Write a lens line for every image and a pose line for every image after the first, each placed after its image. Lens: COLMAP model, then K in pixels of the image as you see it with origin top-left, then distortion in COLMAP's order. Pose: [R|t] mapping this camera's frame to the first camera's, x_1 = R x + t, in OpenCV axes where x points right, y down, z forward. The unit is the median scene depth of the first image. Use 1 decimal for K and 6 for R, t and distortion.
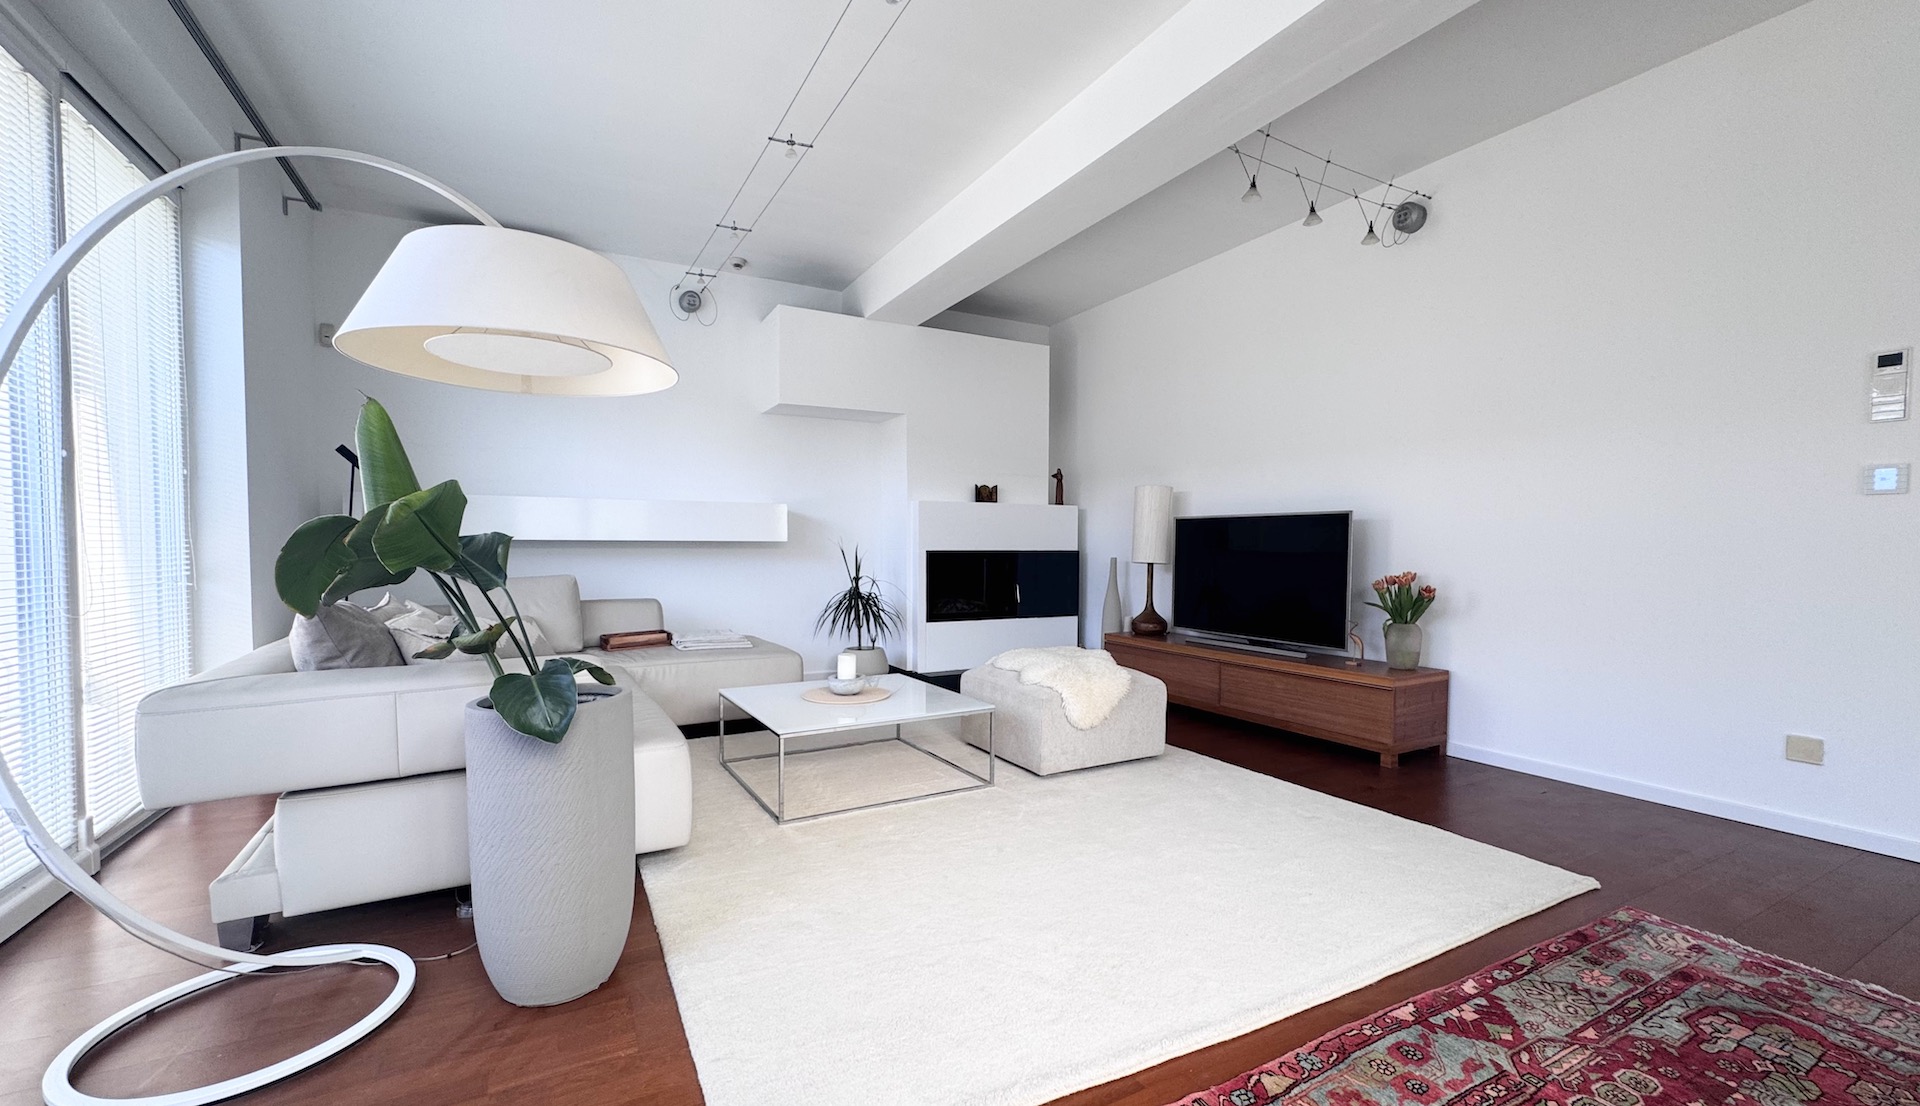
lens RADIAL K [[765.5, 0, 955.9], [0, 765.5, 574.4], [0, 0, 1]] dist [0.001811, 0.000321]
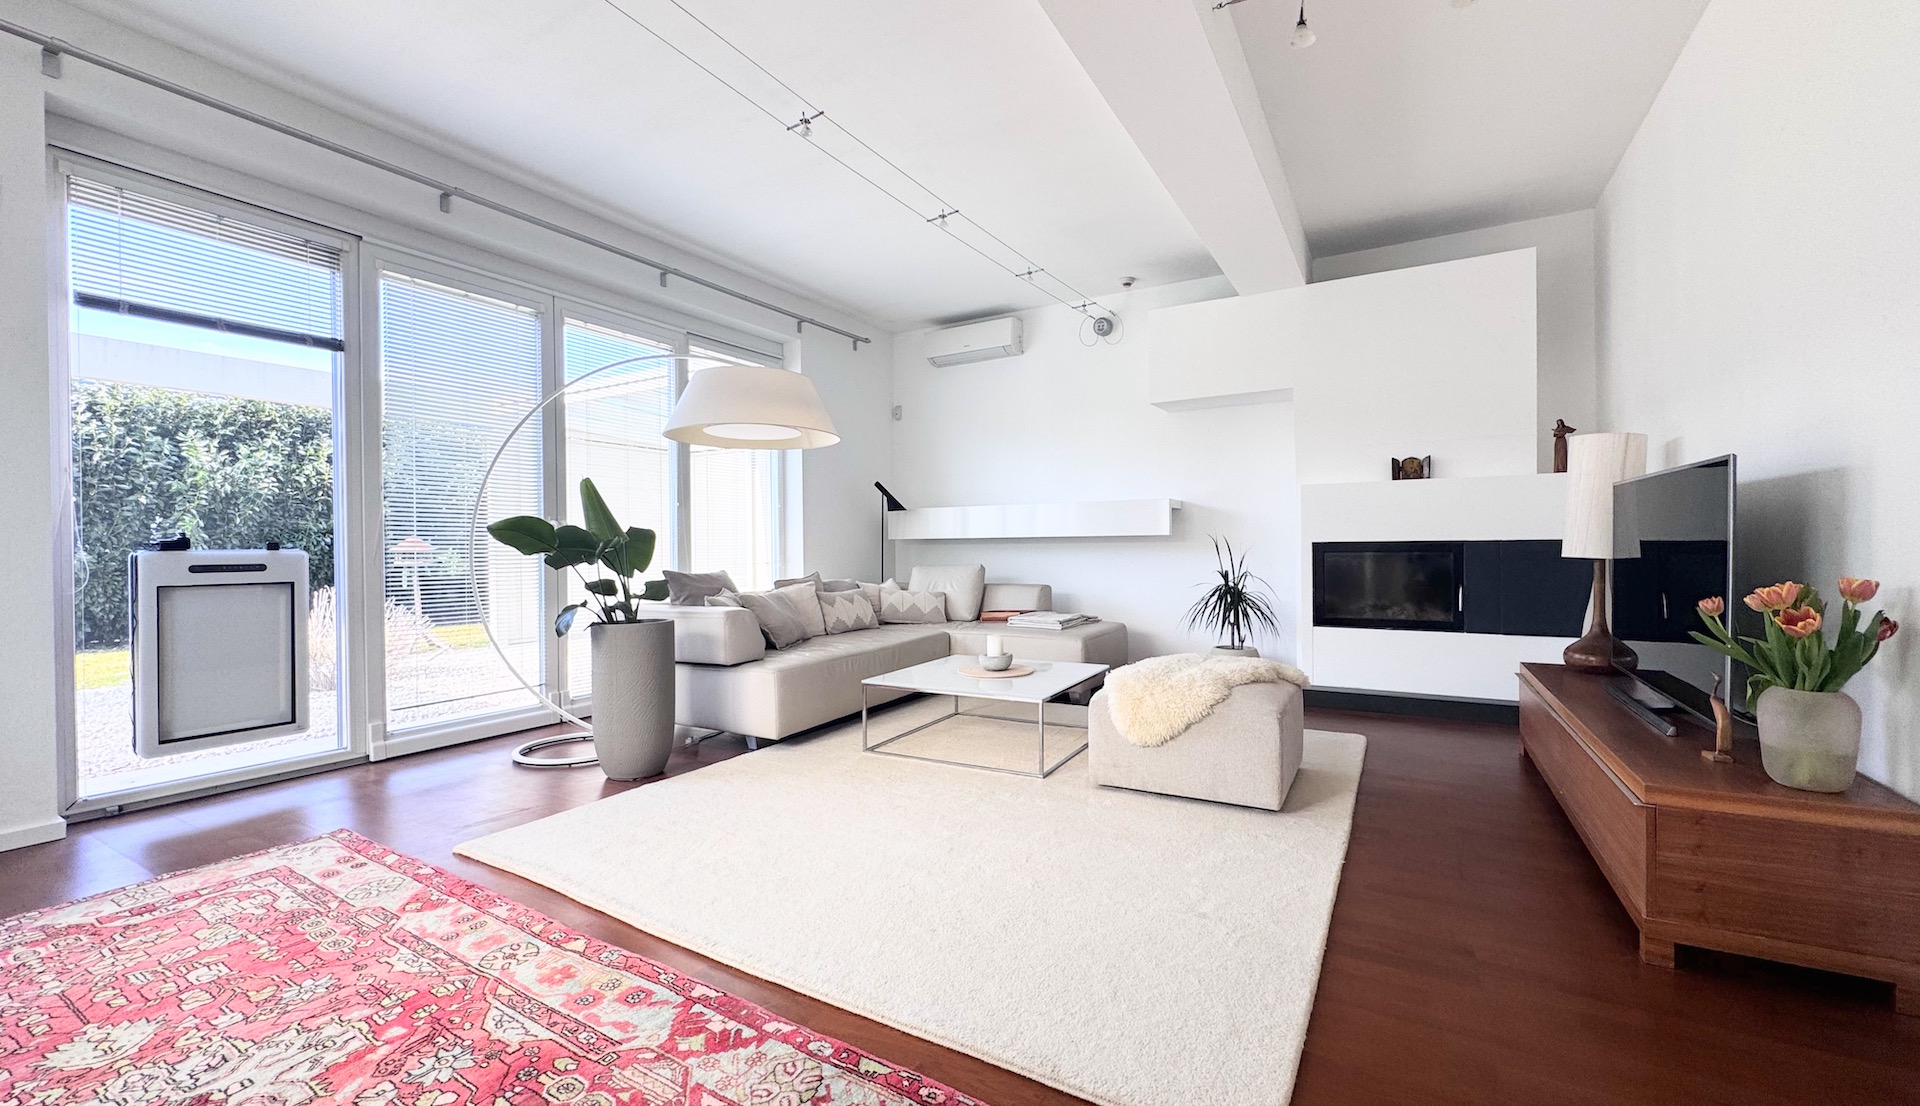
lens RADIAL K [[764.4, 0, 970.6], [0, 764.4, 554.6], [0, 0, 1]] dist [-0.003378, -0.000170]
pose [[0.523510, 0.001120, -0.852019, 0.760770], [-0.018808, 0.999771, -0.010242, -0.002386], [0.851812, 0.021387, 0.523411, 0.353280]]
